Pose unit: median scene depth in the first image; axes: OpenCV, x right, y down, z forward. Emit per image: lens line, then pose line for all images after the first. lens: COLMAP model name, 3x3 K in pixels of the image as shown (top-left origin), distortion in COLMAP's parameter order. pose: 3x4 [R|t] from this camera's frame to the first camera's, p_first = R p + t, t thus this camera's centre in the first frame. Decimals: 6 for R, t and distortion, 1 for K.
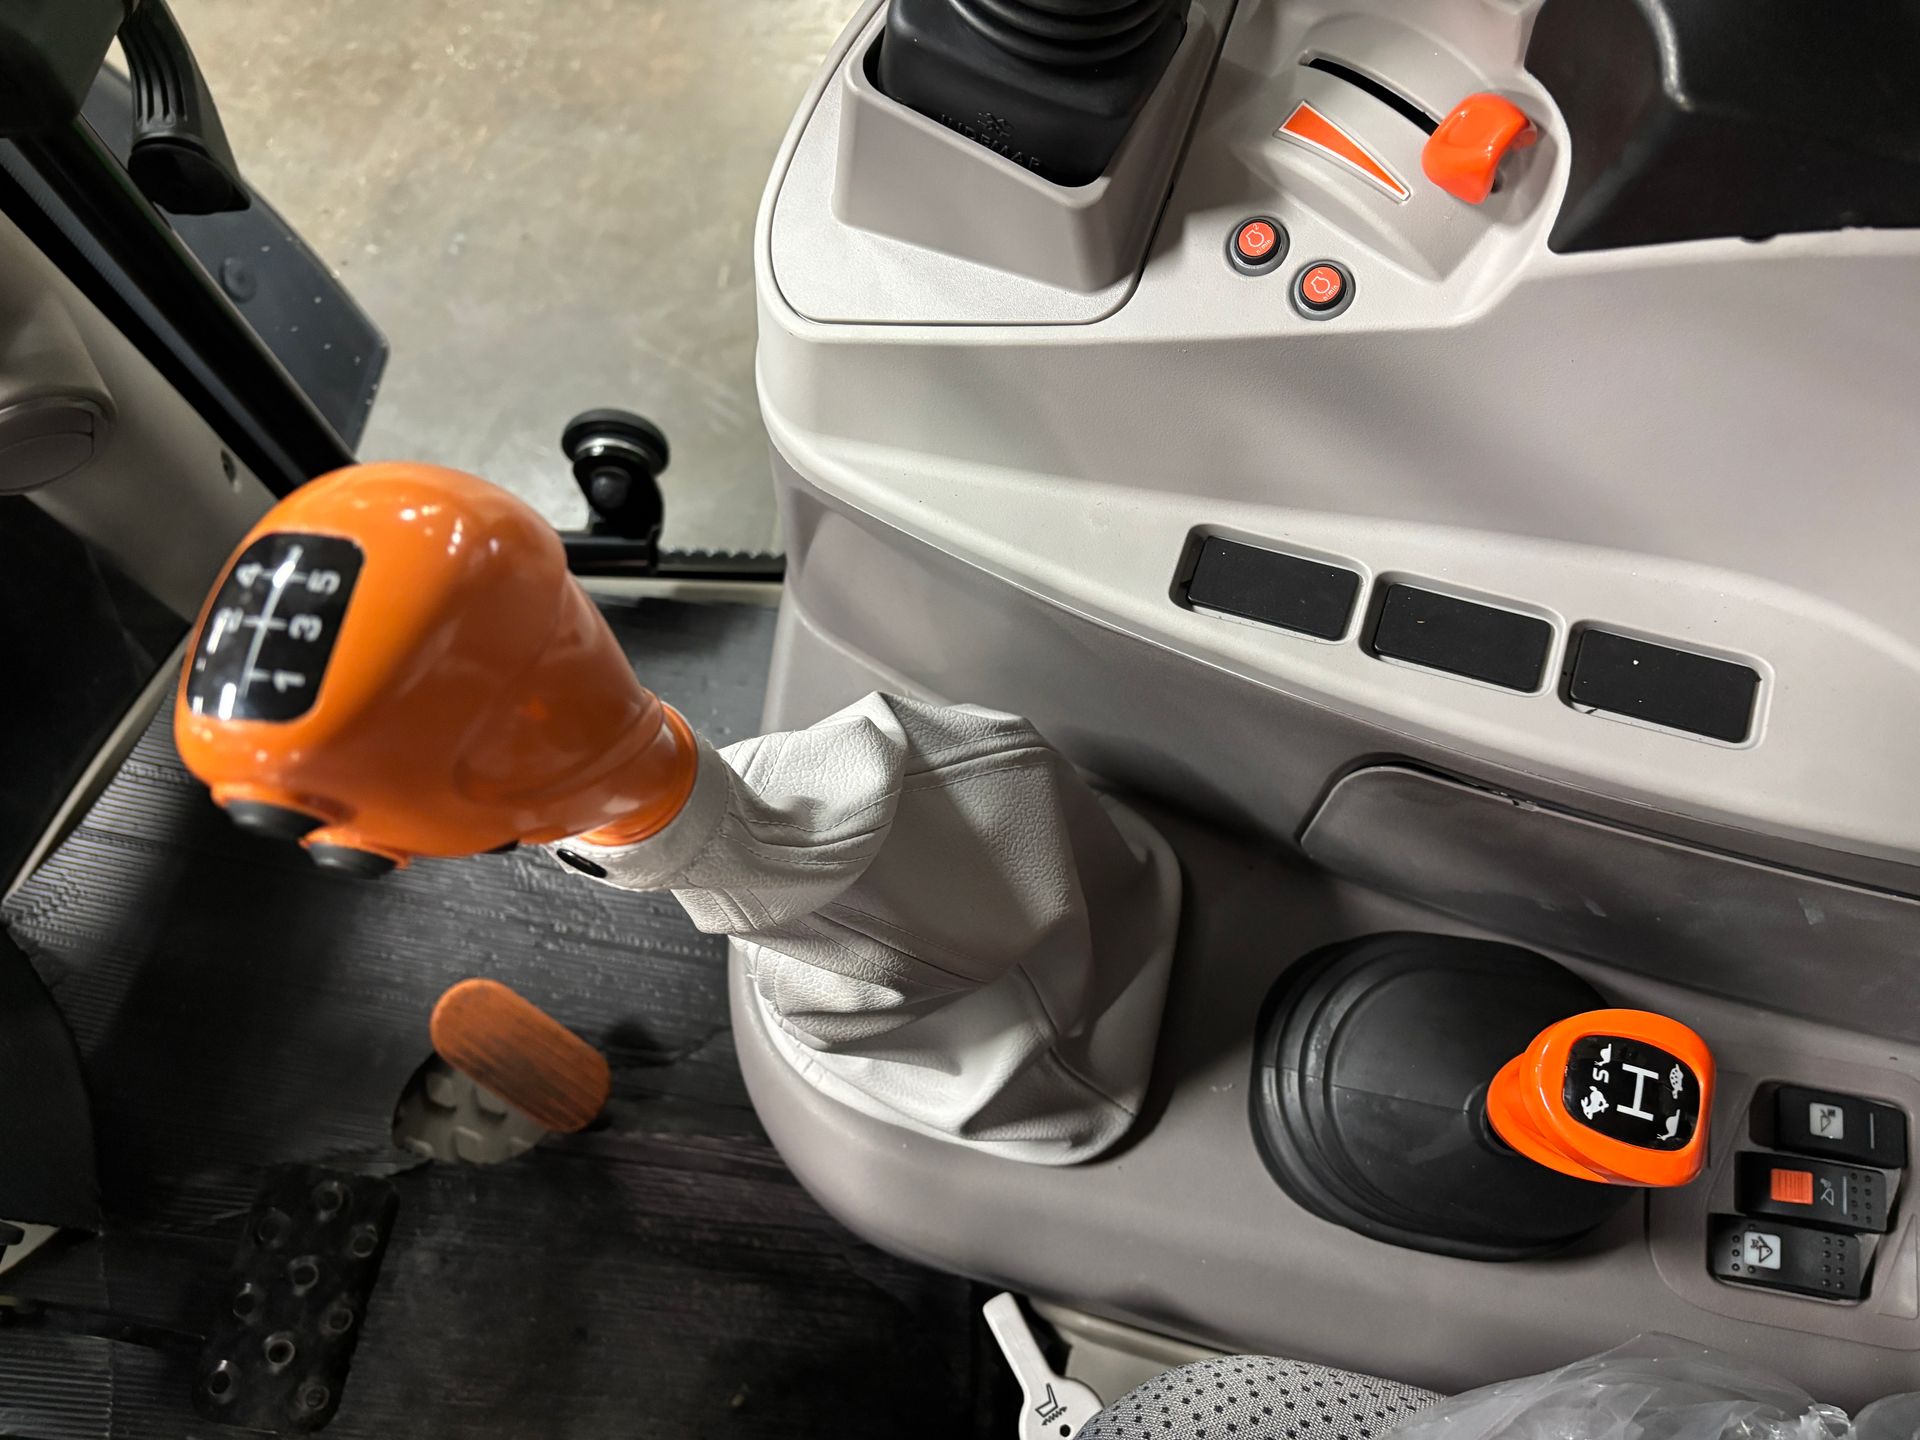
lens RADIAL K [[1474.7, 0, 960.0], [0, 1474.7, 720.0], [0, 0, 1]] dist [0.062254, -0.084529]
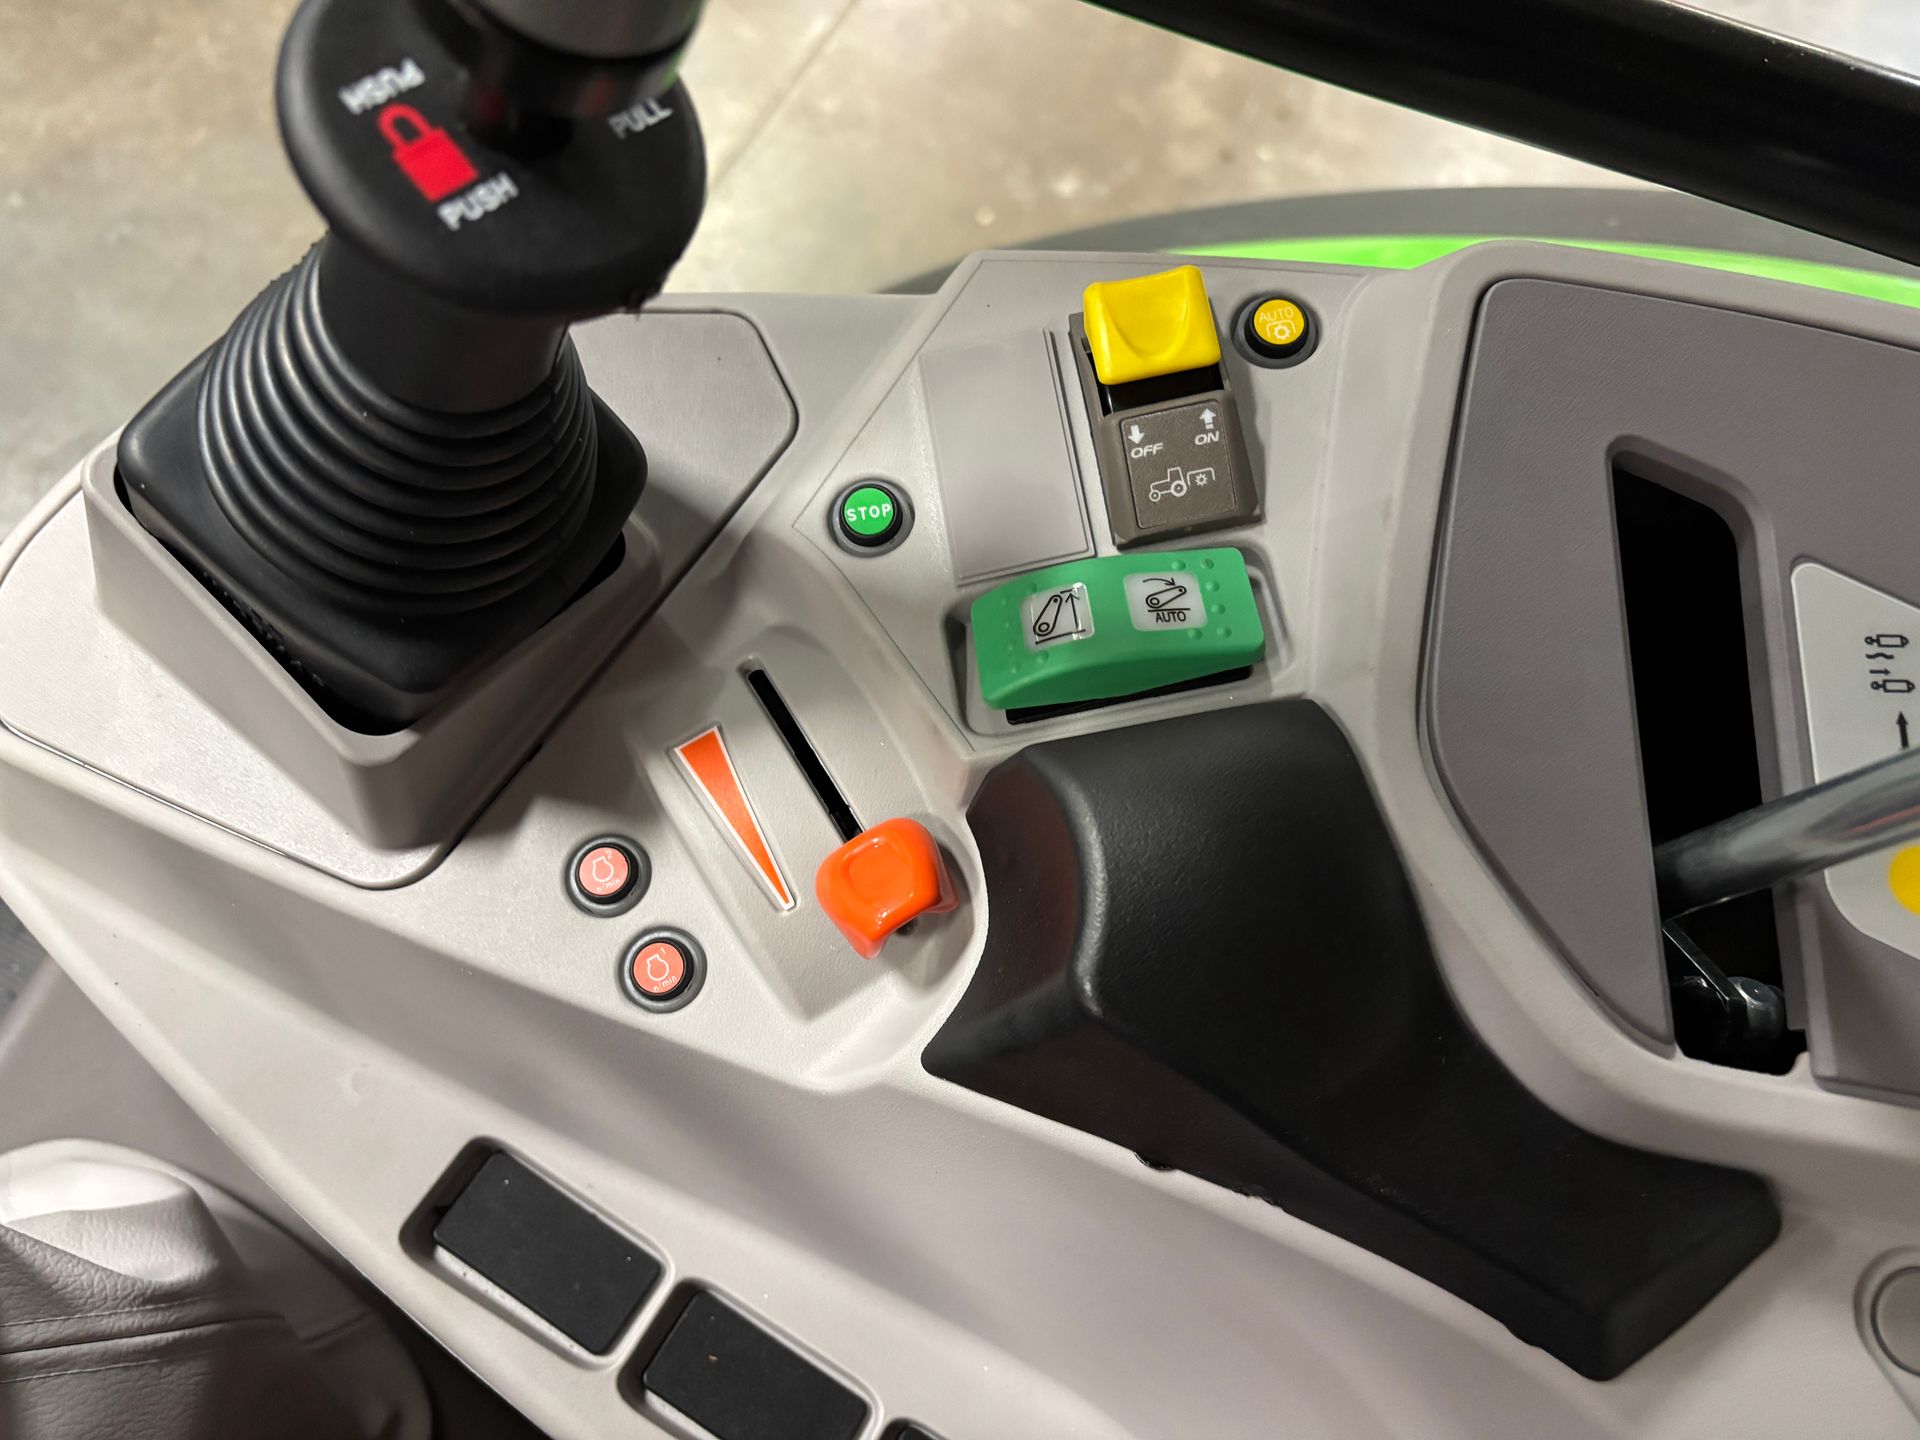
lens RADIAL K [[1470.3, 0, 949.8], [0, 1470.3, 685.3], [0, 0, 1]] dist [0.057437, -0.049540]
pose [[0.923021, 0.329556, 0.198557, 0.164182], [-0.298200, 0.938867, -0.172060, -0.302191], [-0.243122, 0.099606, 0.964868, 0.222721]]
